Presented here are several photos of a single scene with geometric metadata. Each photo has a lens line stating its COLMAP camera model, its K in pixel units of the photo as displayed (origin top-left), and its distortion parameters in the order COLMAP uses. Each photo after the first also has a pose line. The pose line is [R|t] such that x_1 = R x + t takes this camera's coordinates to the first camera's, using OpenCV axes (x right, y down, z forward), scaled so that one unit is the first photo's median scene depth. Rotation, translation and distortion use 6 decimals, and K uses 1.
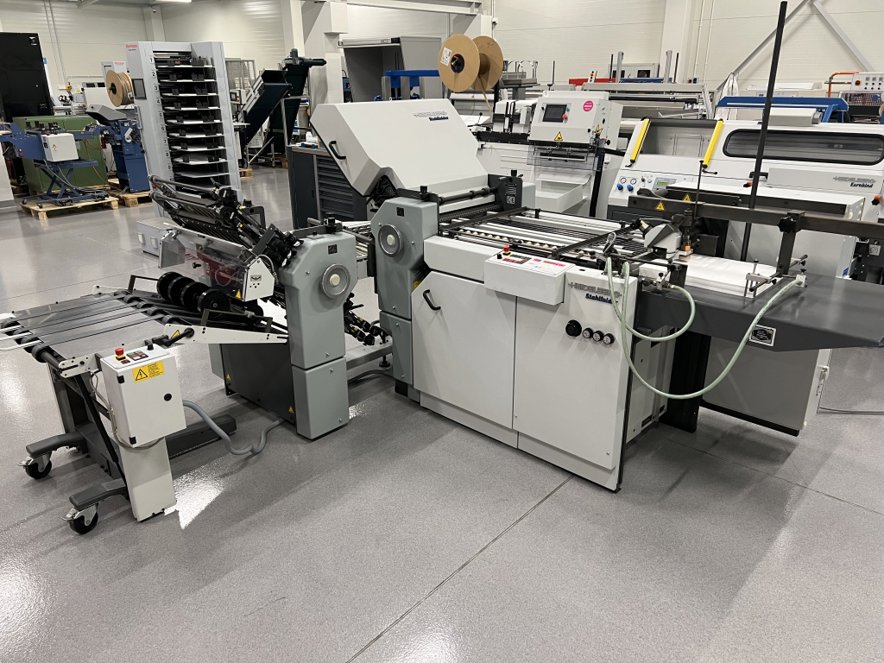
lens RADIAL K [[658.8, 0, 440.8], [0, 658.8, 336.9], [0, 0, 1]] dist [0.056523, -0.058529]
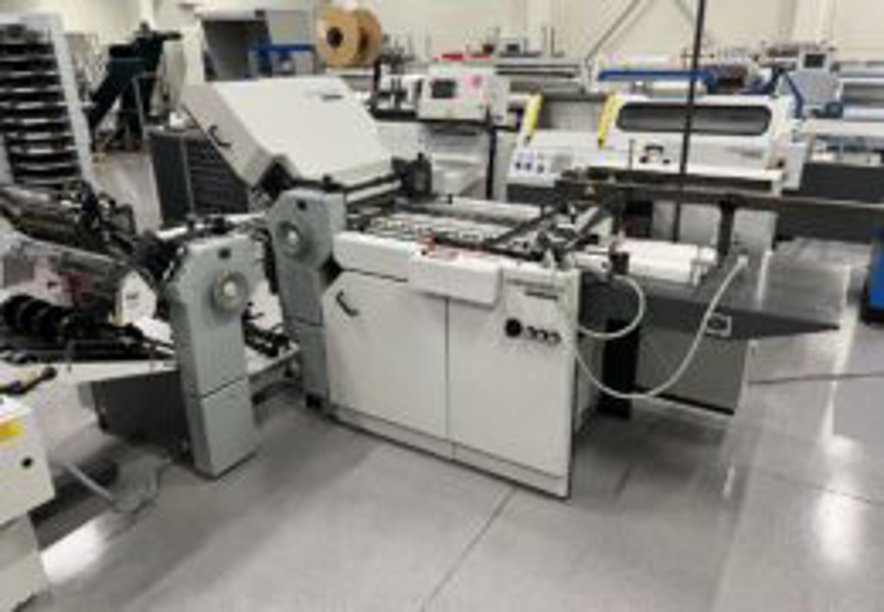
lens RADIAL K [[661.0, 0, 444.9], [0, 661.0, 311.2], [0, 0, 1]] dist [0.050998, -0.049693]
pose [[0.980732, -0.076356, 0.179817, -0.044336], [0.076643, 0.997044, 0.005362, -0.040880], [-0.179695, 0.008523, 0.983686, 0.105436]]
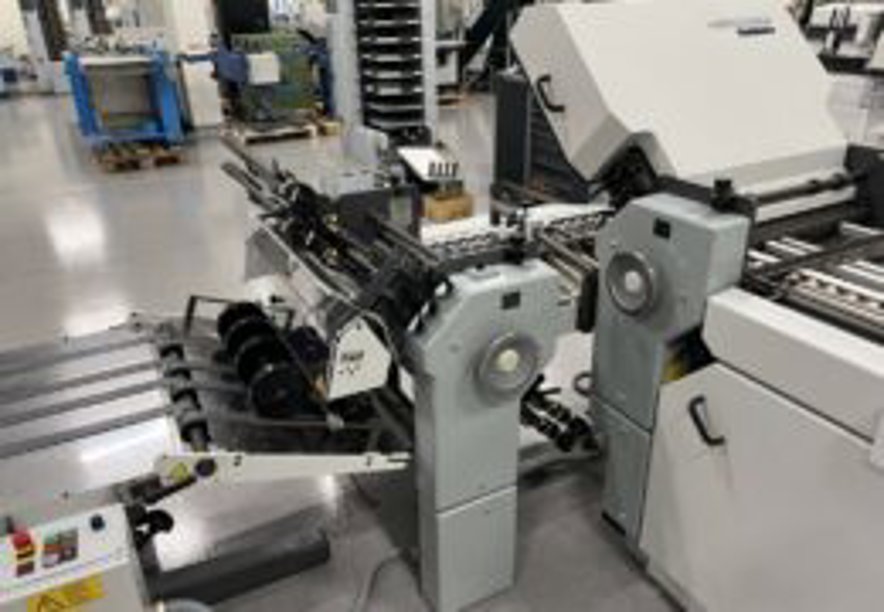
lens RADIAL K [[661.0, 0, 430.9], [0, 661.0, 317.4], [0, 0, 1]] dist [0.050998, -0.049693]
pose [[0.942951, 0.130593, -0.306250, -0.064321], [-0.105331, 0.989628, 0.097687, -0.156694], [0.315830, -0.059856, 0.946926, 0.486647]]
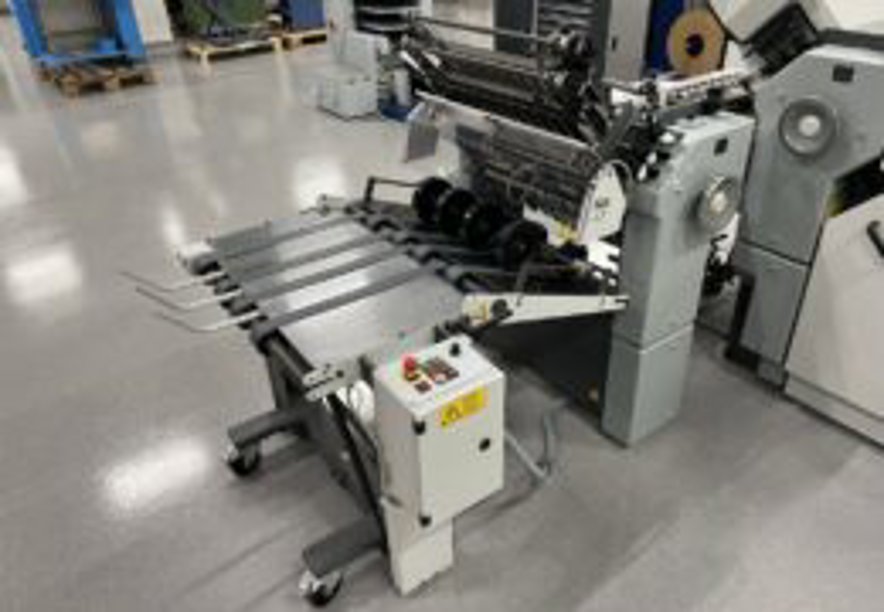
lens RADIAL K [[661.0, 0, 443.8], [0, 661.0, 307.6], [0, 0, 1]] dist [0.050998, -0.049693]
pose [[0.981639, 0.074058, -0.175785, -0.274395], [-0.041170, 0.982092, 0.183851, -0.089881], [0.186253, -0.173238, 0.967108, 0.376749]]
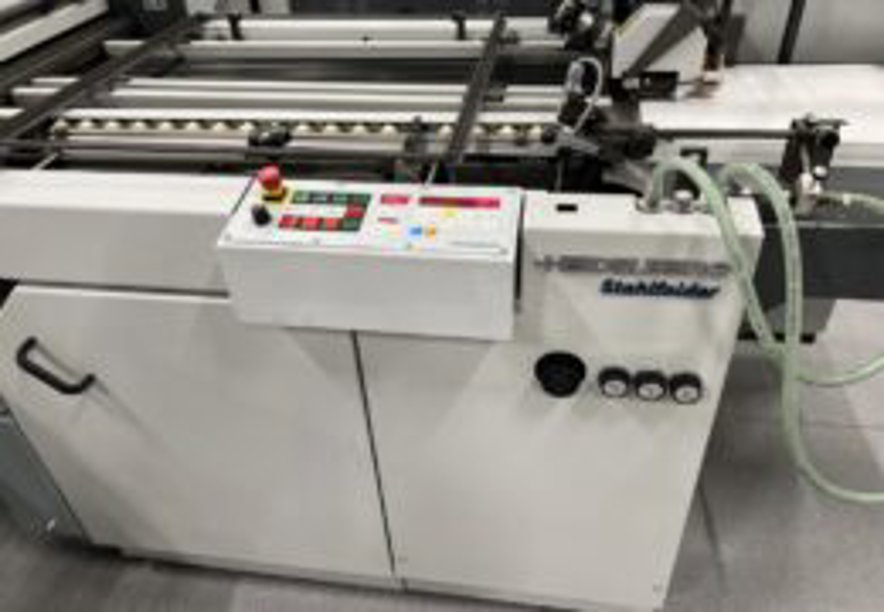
lens RADIAL K [[661.0, 0, 445.5], [0, 661.0, 305.8], [0, 0, 1]] dist [0.050998, -0.049693]
pose [[0.828742, -0.360917, 0.427698, 0.015509], [0.242659, 0.920419, 0.306506, -0.138522], [-0.504285, -0.150230, 0.850369, 0.628301]]
